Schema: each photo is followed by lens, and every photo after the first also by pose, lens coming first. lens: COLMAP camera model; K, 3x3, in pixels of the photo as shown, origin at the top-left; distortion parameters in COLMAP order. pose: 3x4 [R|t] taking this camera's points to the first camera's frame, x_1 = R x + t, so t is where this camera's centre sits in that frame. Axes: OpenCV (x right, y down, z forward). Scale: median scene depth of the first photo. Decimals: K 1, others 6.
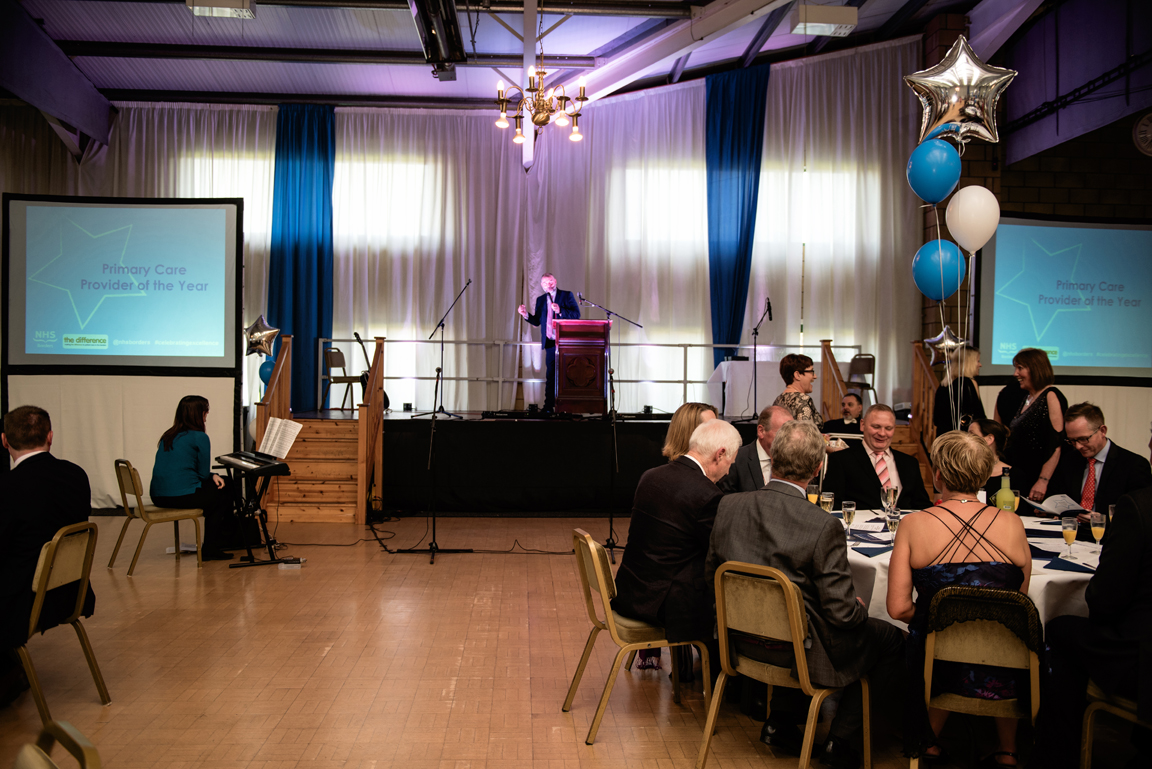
lens RADIAL K [[999.4, 0, 576.0], [0, 999.4, 384.5], [0, 0, 1]] dist [-0.004386, -0.005384]
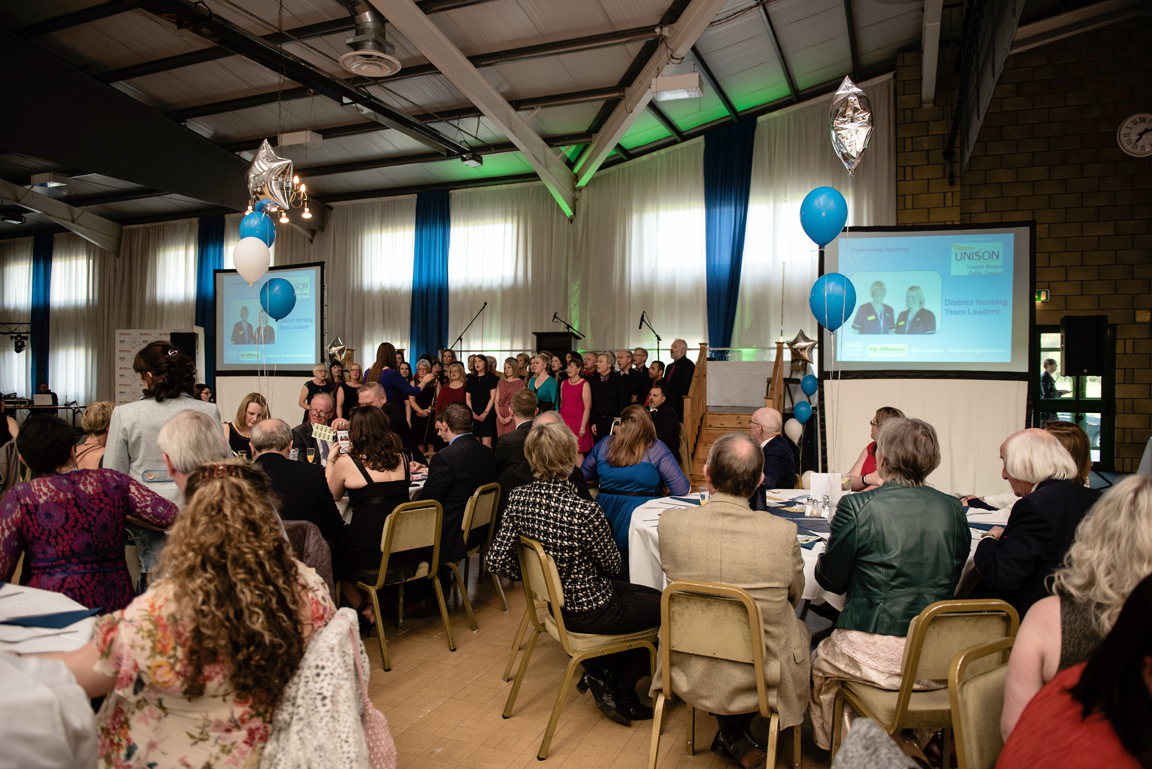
lens RADIAL K [[820.0, 0, 576.0], [0, 820.0, 384.5], [0, 0, 1]] dist [-0.065345, 0.000804]
pose [[0.901057, -0.003510, -0.433687, 0.429626], [0.002218, 0.999991, -0.003484, 0.007553], [0.433696, 0.002177, 0.901057, 0.016727]]
